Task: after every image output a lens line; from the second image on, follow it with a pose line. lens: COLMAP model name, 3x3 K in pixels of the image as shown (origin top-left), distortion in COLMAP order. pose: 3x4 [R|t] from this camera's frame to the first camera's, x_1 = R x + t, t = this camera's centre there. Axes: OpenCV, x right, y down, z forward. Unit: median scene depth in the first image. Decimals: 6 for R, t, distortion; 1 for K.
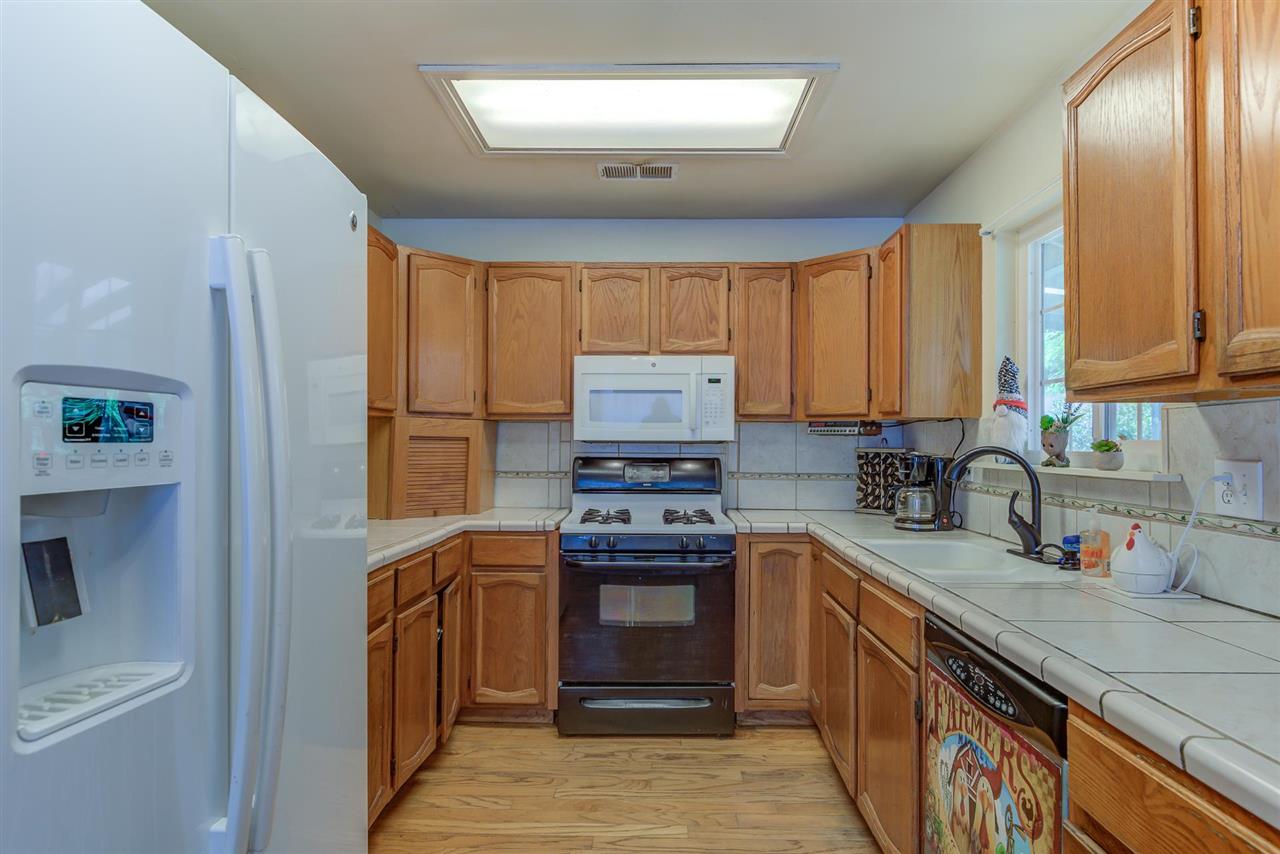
lens RADIAL K [[704.2, 0, 641.5], [0, 704.2, 427.0], [0, 0, 1]] dist [-0.002282, -0.008147]
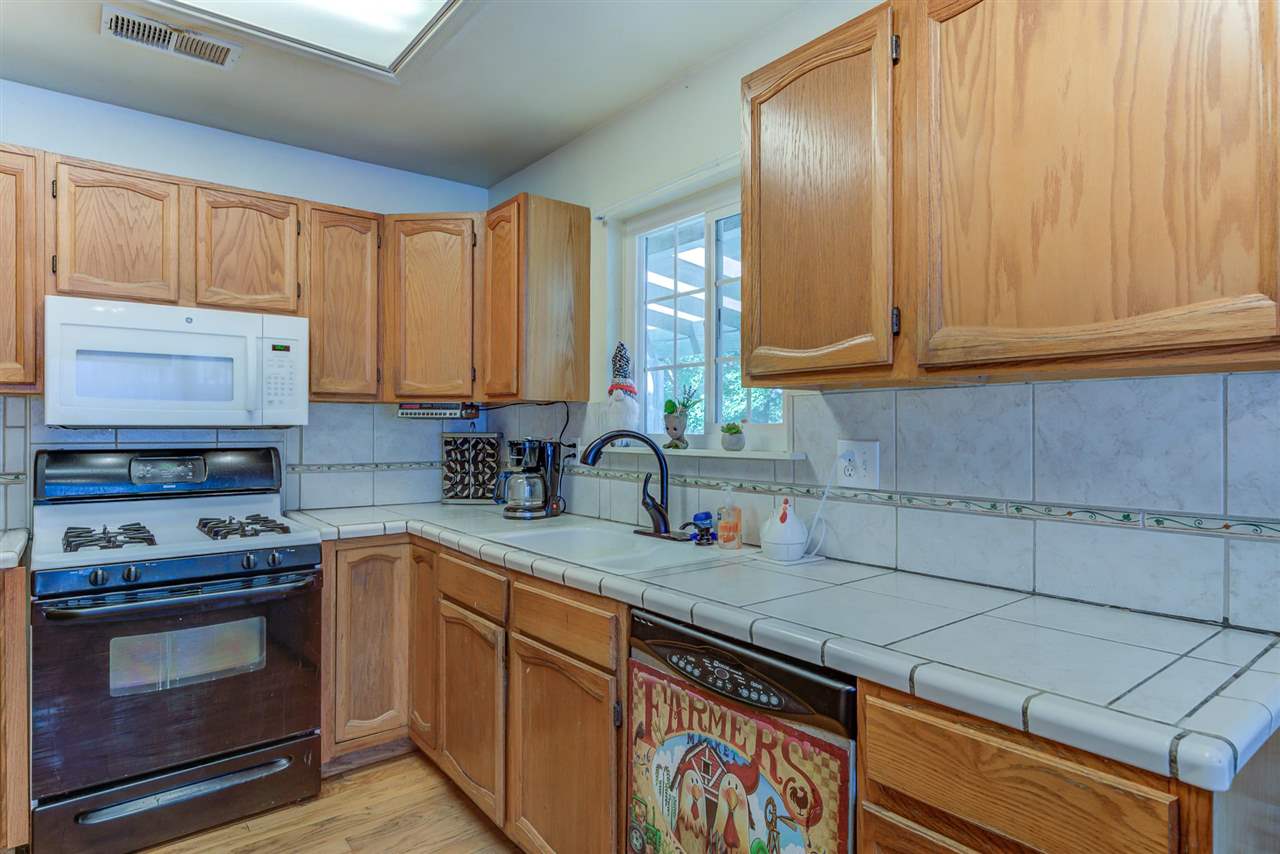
lens RADIAL K [[712.8, 0, 640.0], [0, 712.8, 427.0], [0, 0, 1]] dist [-0.002914, -0.002055]
pose [[0.767936, -0.003534, 0.640516, -0.105552], [-0.010145, 0.999792, 0.017679, 0.003866], [-0.640446, -0.020074, 0.767741, 0.157394]]
